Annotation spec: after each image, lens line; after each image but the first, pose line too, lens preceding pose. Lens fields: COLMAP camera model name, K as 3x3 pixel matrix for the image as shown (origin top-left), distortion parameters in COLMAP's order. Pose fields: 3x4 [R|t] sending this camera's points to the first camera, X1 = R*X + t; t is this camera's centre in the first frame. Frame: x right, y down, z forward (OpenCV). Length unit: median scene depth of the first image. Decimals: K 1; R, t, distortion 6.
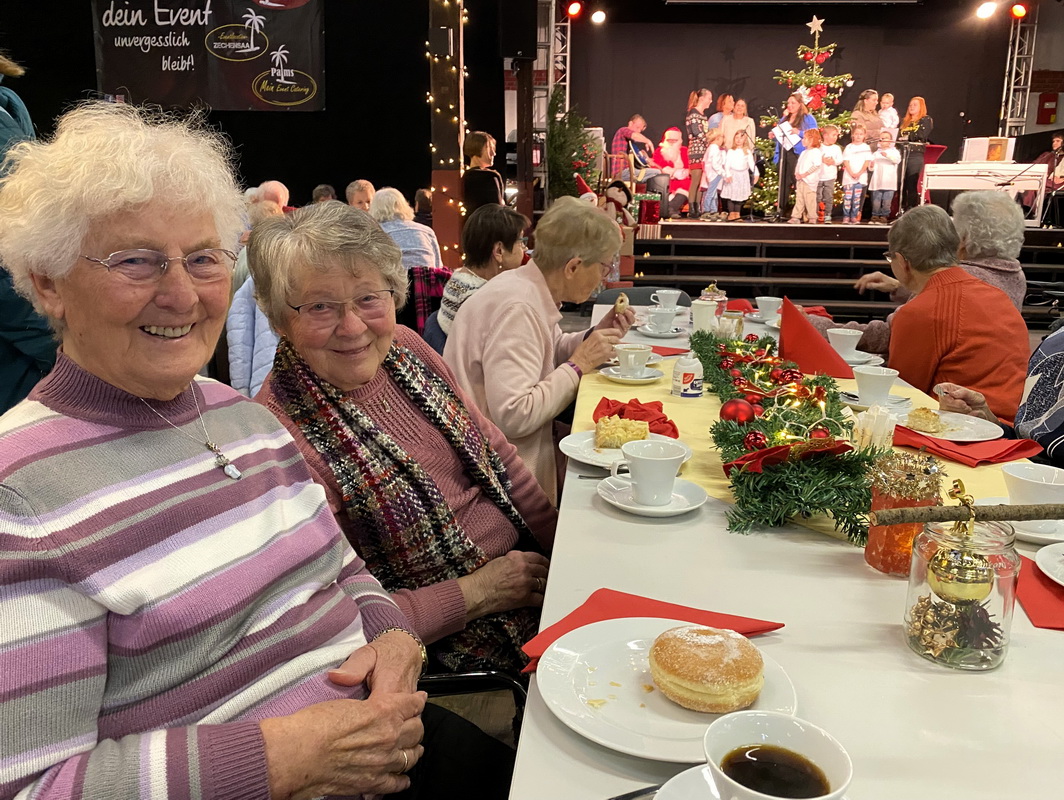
lens RADIAL K [[819.6, 0, 528.2], [0, 819.6, 399.0], [0, 0, 1]] dist [-0.035522, 0.000919]
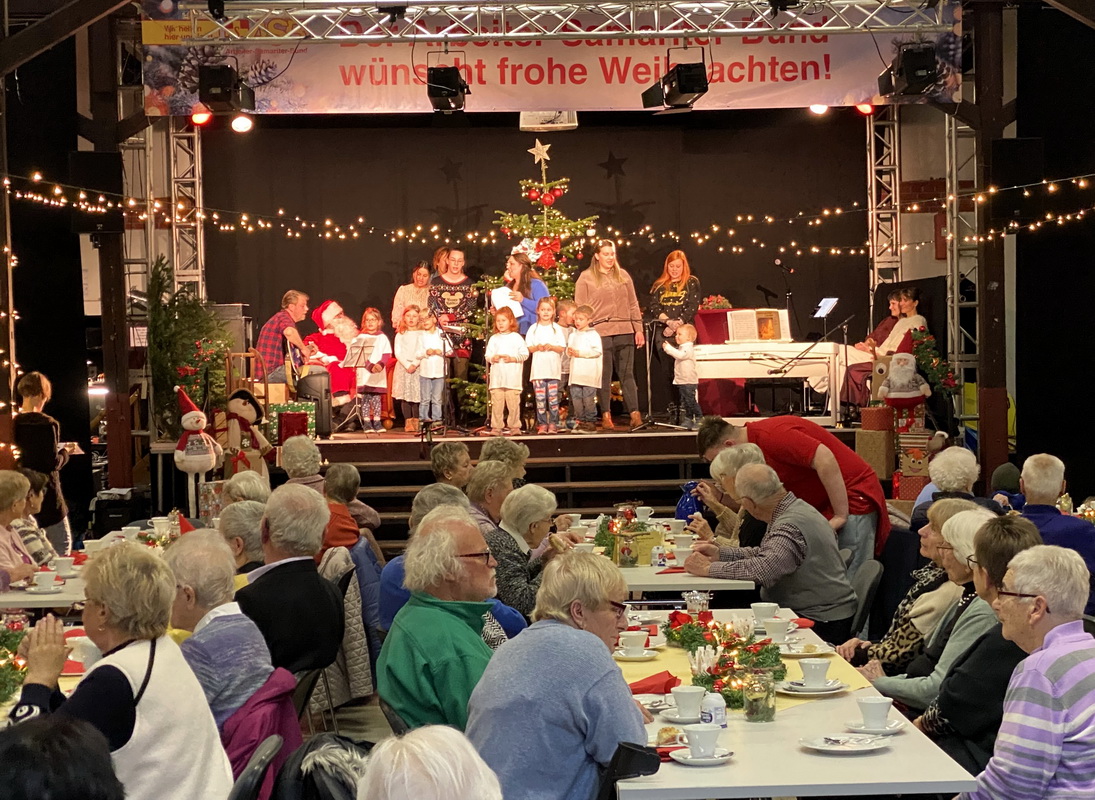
lens RADIAL K [[2368.4, 0, 547.9], [0, 2368.4, 401.7], [0, 0, 1]] dist [0.117571, 0.000000]
pose [[0.991827, -0.035692, 0.122495, 0.116236], [0.060475, 0.976887, -0.205024, 0.187696], [-0.112346, 0.210756, 0.971061, -1.049670]]
